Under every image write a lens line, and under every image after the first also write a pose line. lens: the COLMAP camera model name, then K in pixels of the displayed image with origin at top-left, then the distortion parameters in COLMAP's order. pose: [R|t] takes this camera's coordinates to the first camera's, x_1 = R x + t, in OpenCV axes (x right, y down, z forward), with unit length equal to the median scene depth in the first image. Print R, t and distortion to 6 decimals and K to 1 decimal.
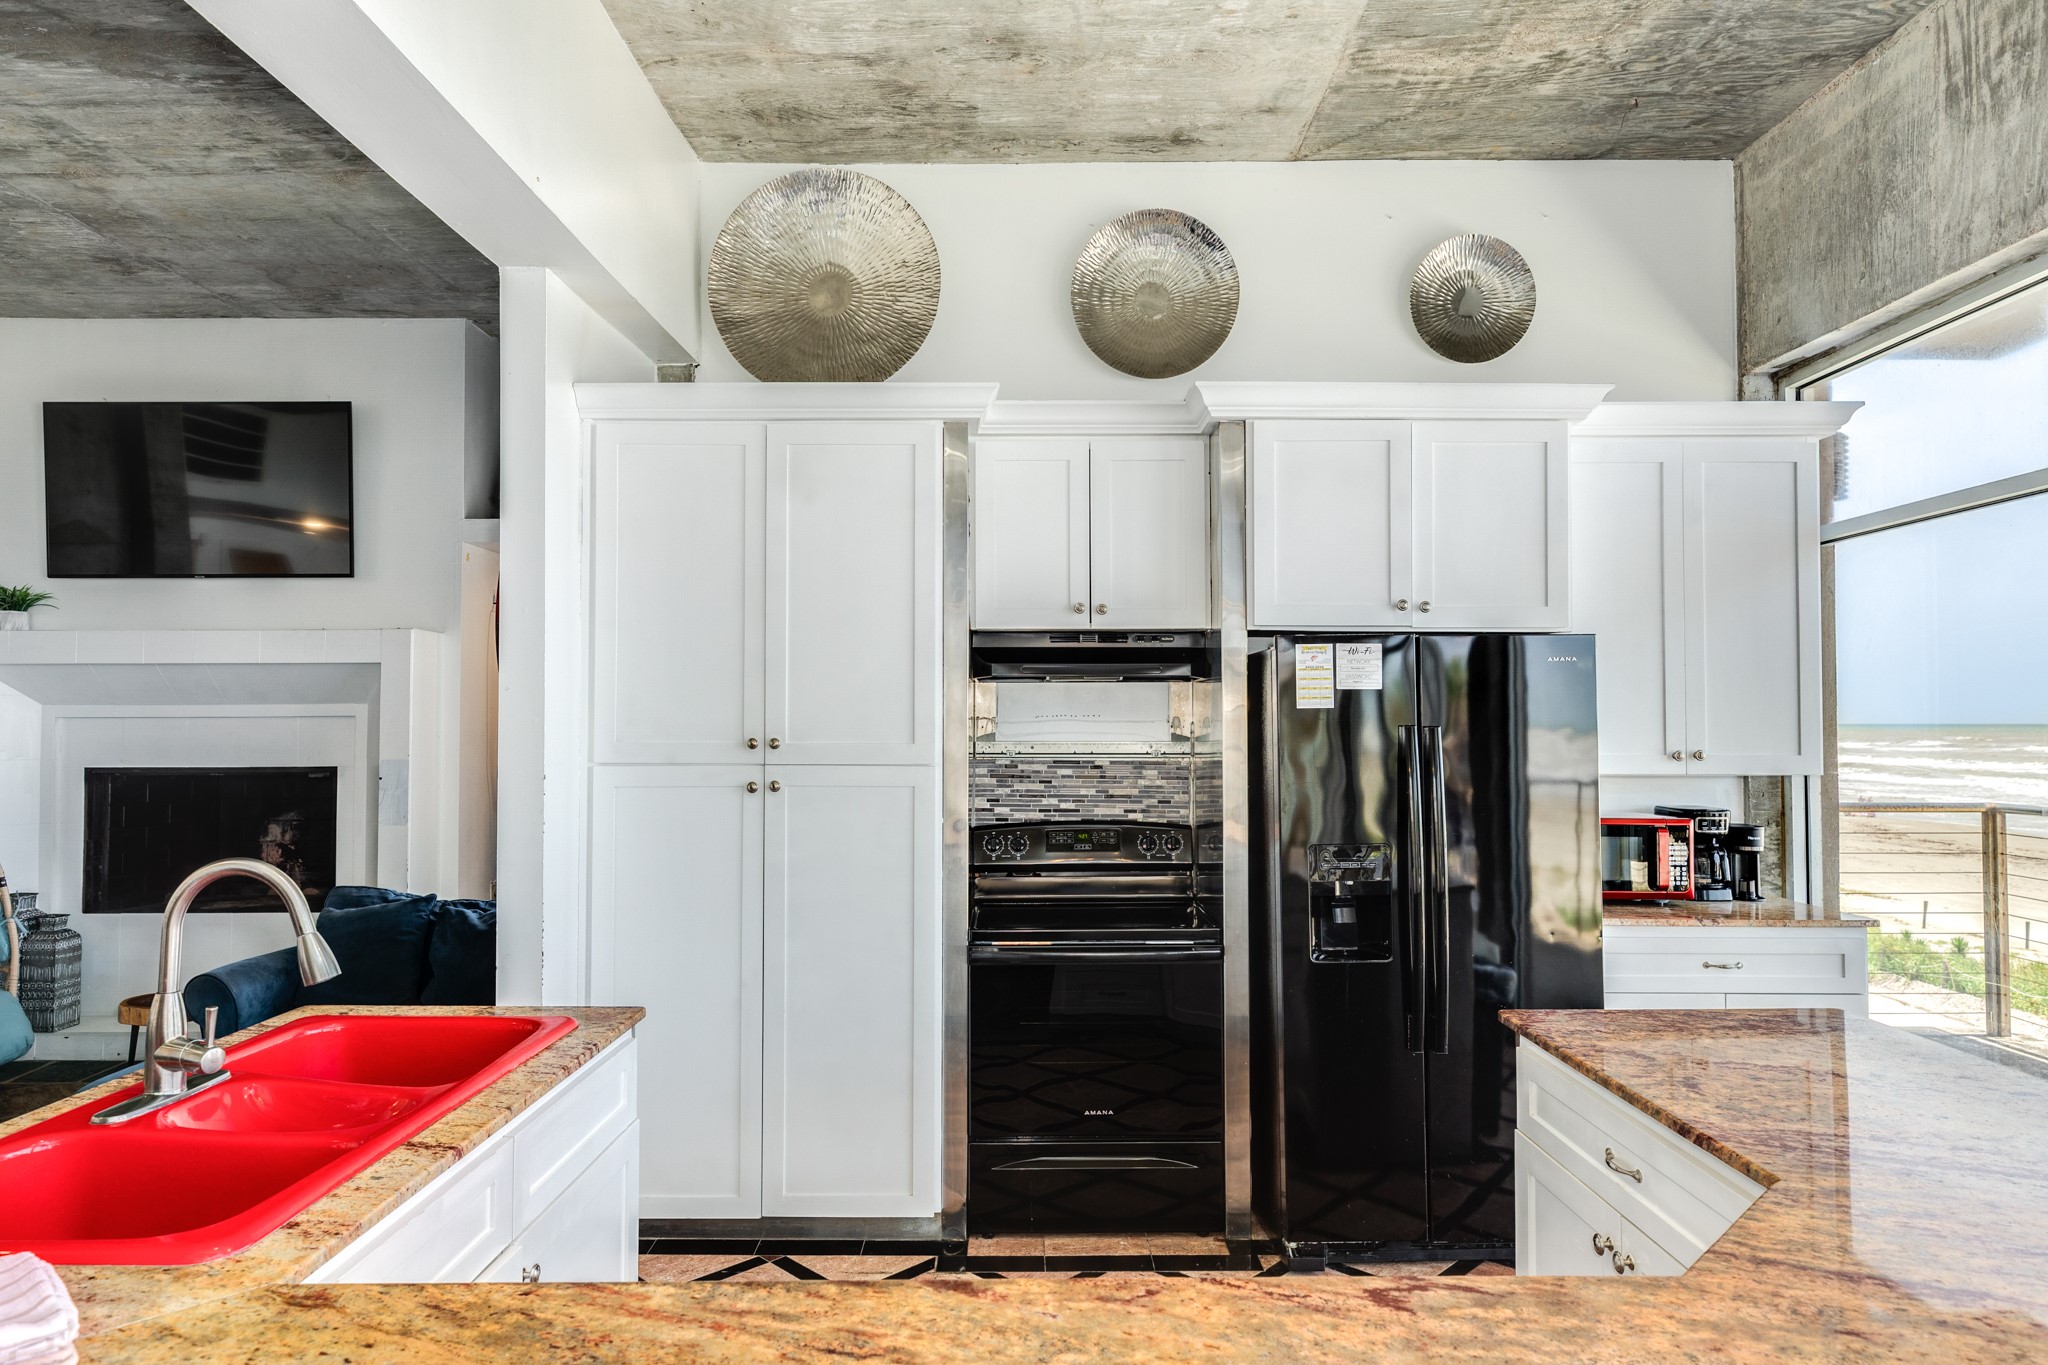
lens RADIAL K [[1218.6, 0, 1027.8], [0, 1218.6, 685.1], [0, 0, 1]] dist [0.006249, 0.000242]
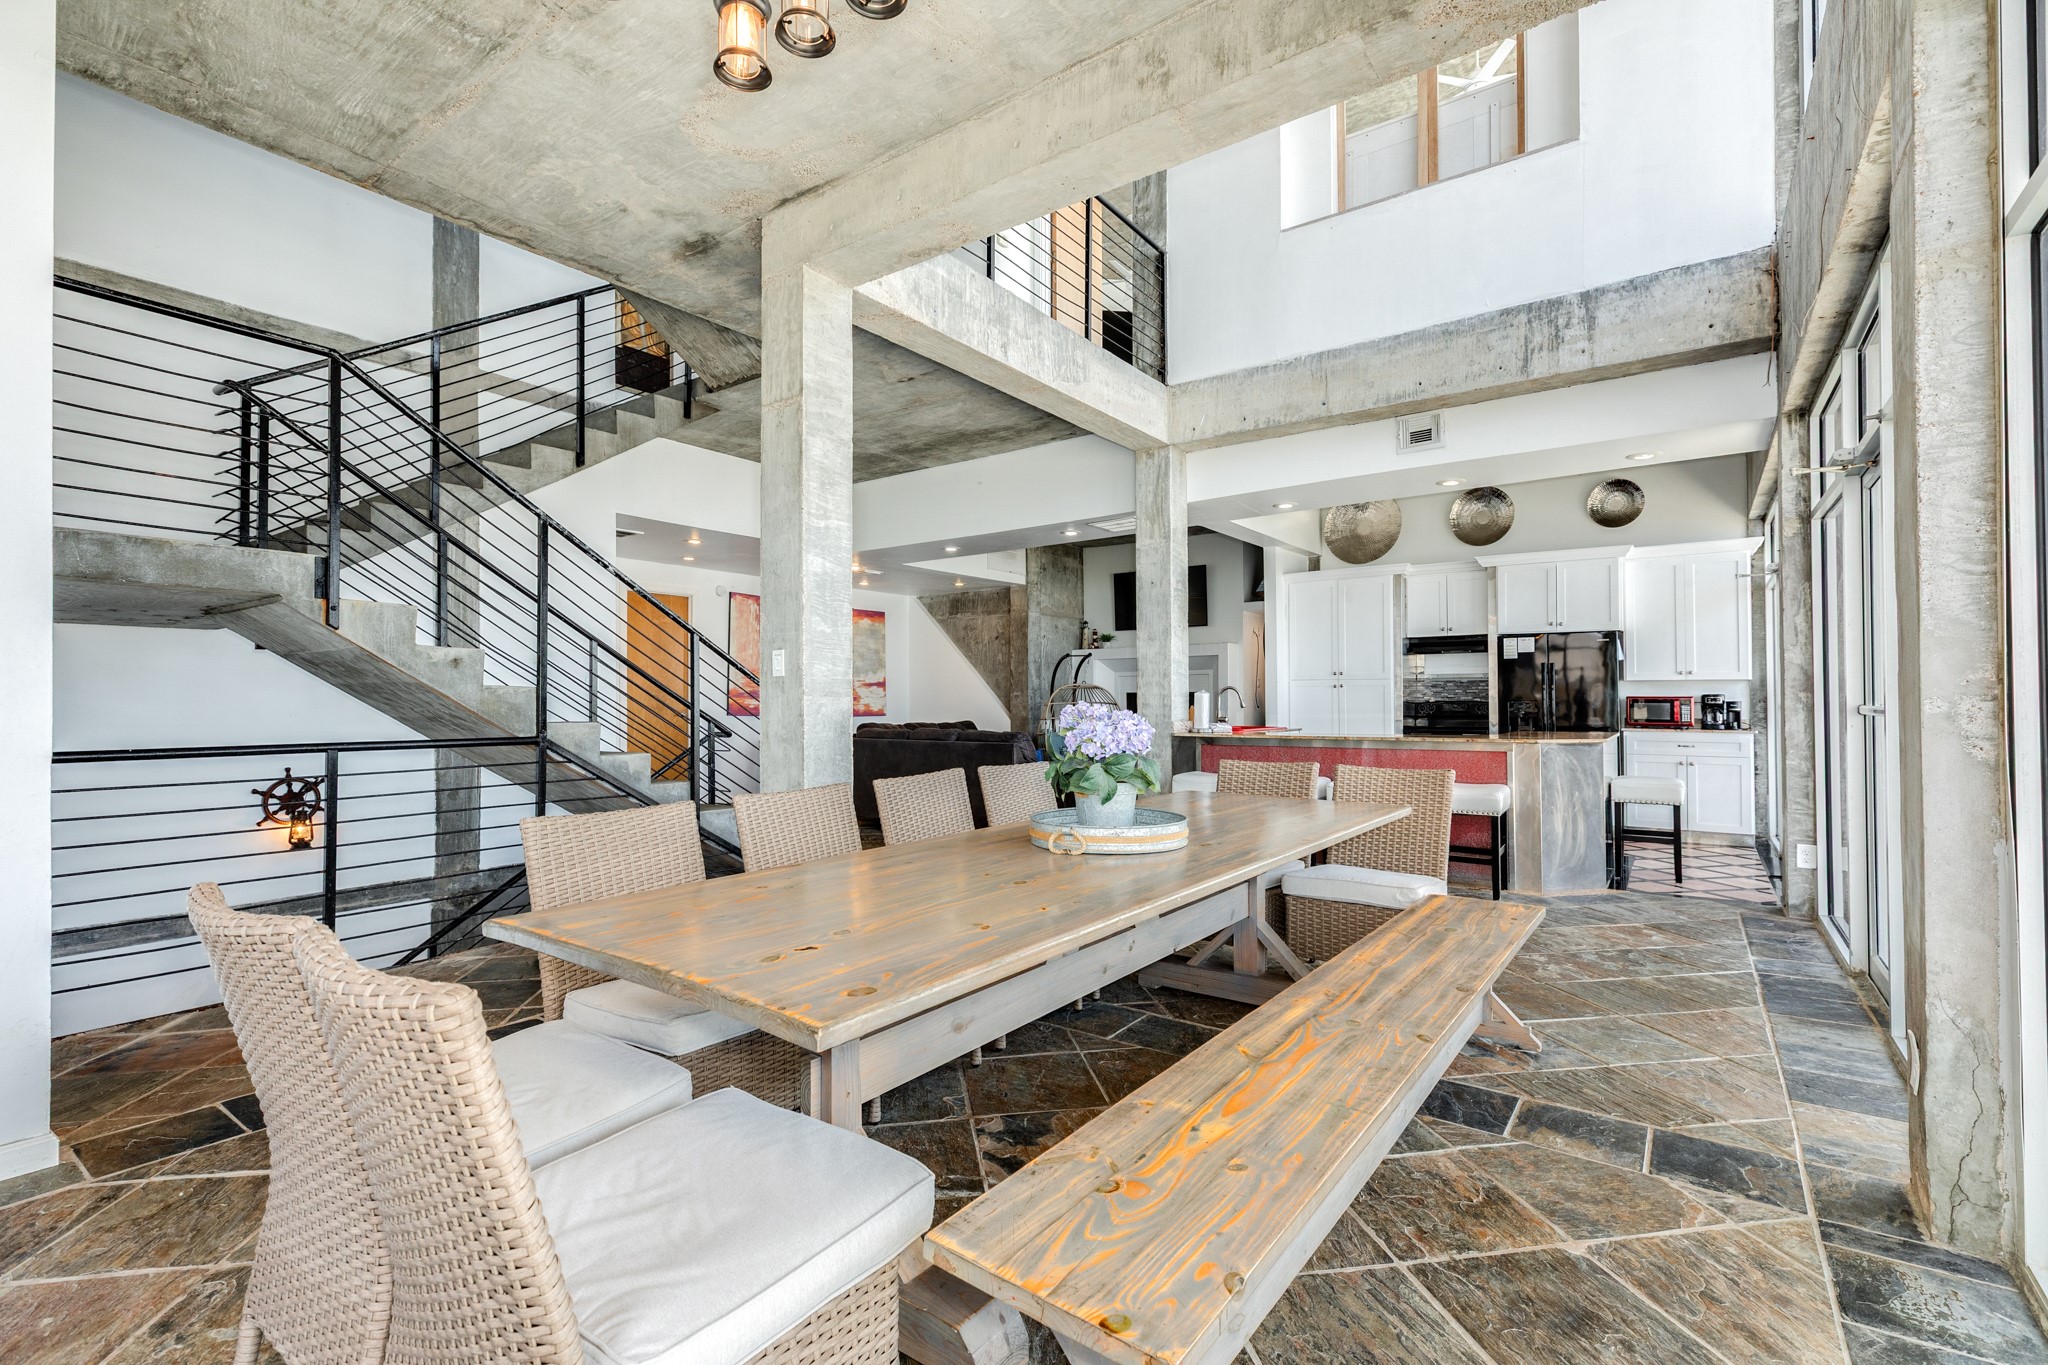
lens RADIAL K [[912.3, 0, 1019.2], [0, 912.3, 685.0], [0, 0, 1]] dist [0.005076, 0.000493]
pose [[0.808755, -0.011059, -0.588042, 0.509464], [0.018379, 0.999810, 0.006476, 0.042683], [0.587859, -0.016045, 0.808804, -1.453929]]
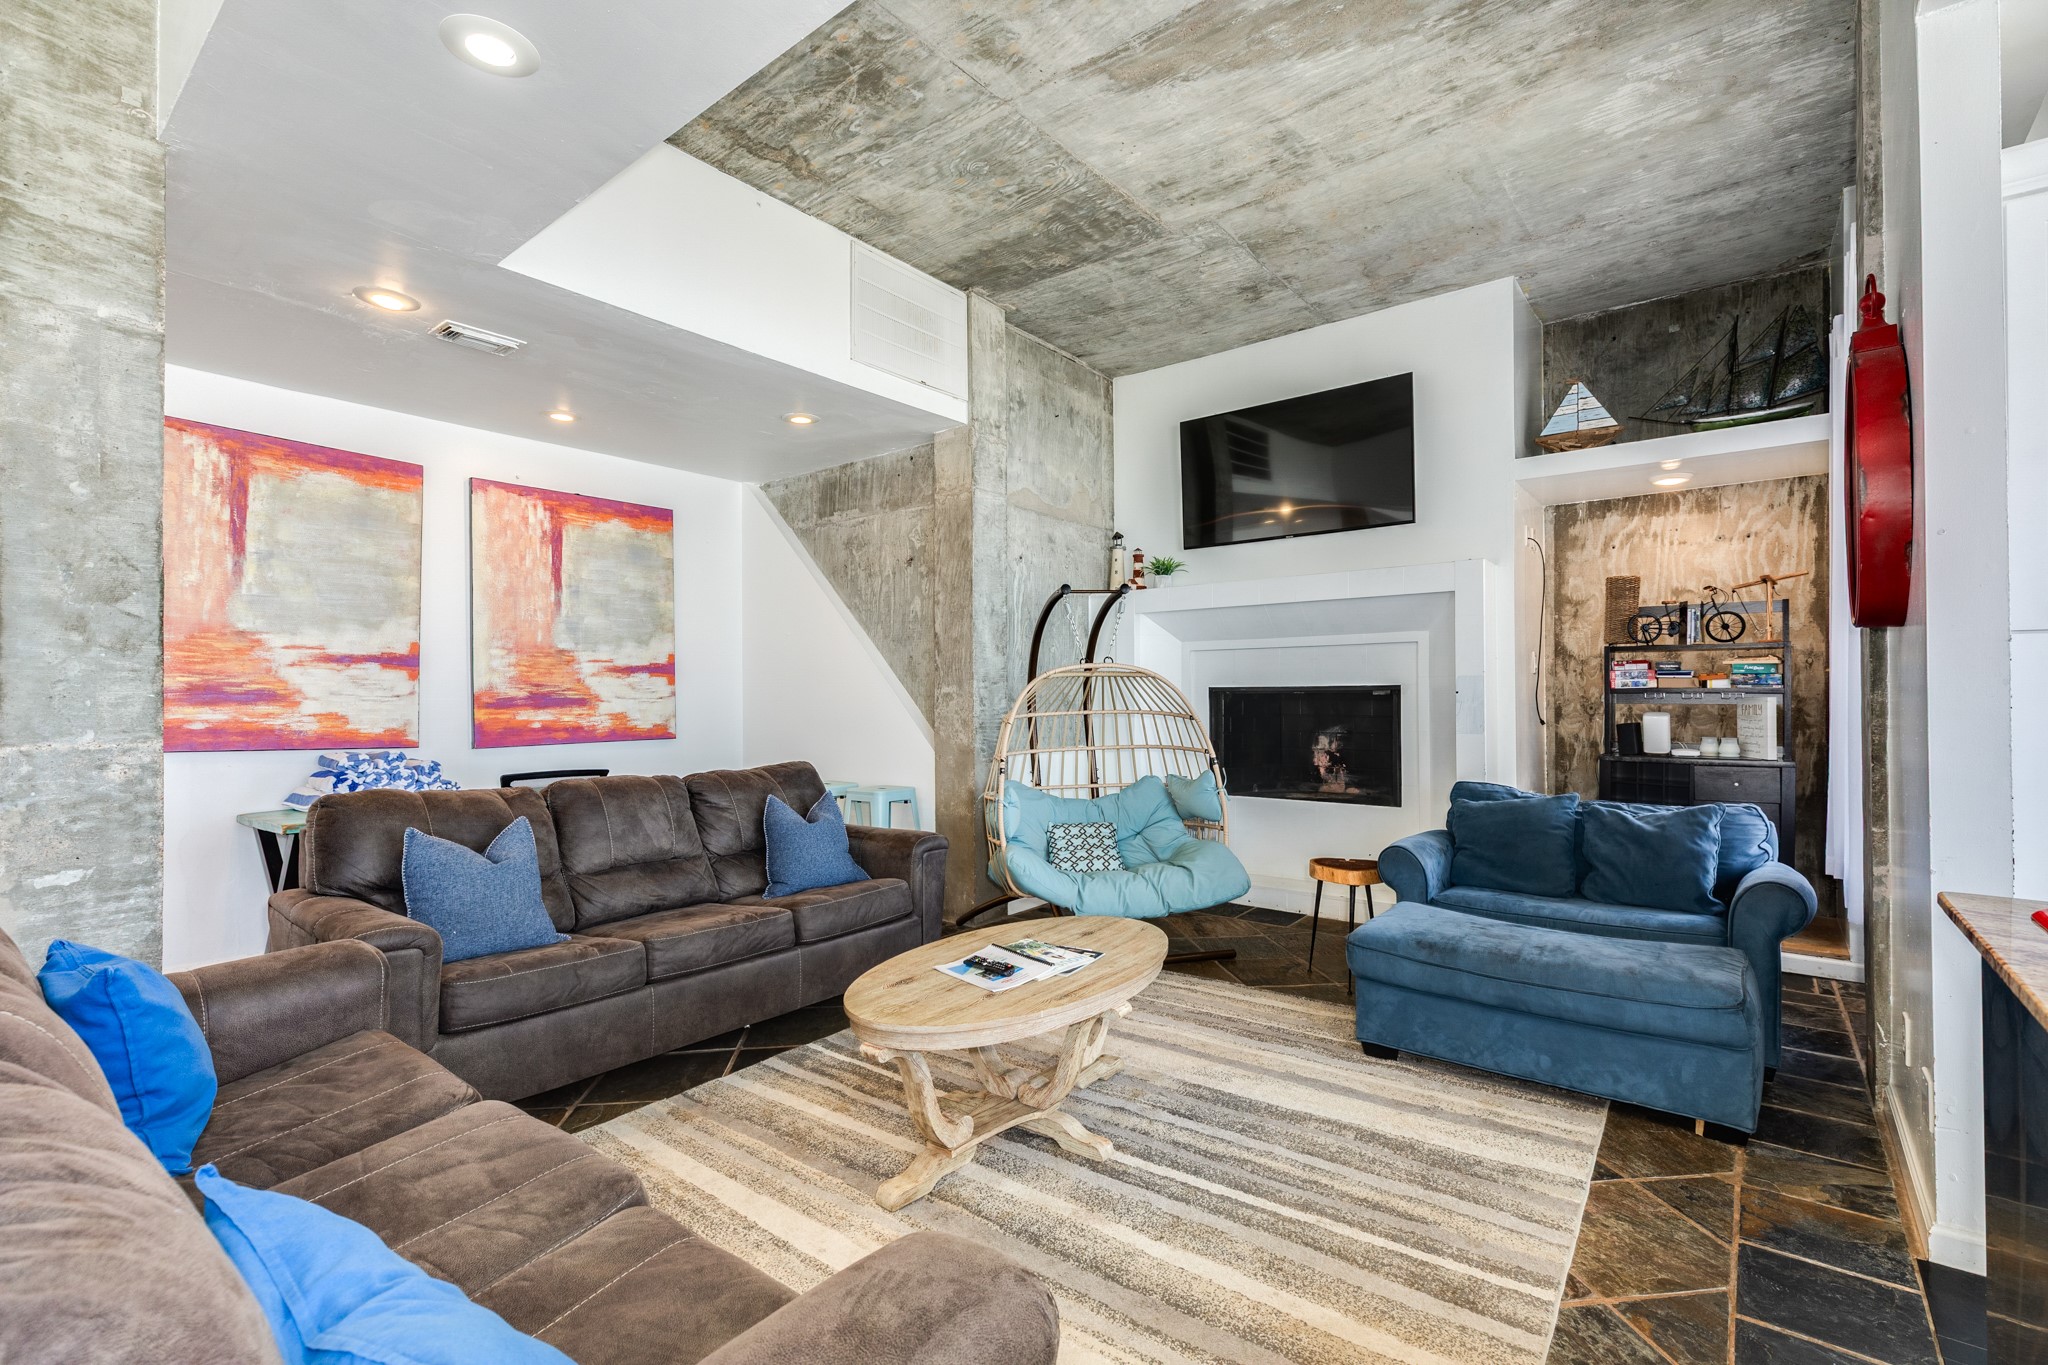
lens RADIAL K [[912.3, 0, 1023.5], [0, 912.3, 687.4], [0, 0, 1]] dist [0.005076, 0.000493]
pose [[0.781115, -0.006432, -0.624354, -0.436665], [0.019899, 0.999695, 0.014597, 0.071592], [0.624070, -0.023826, 0.781005, 0.113326]]
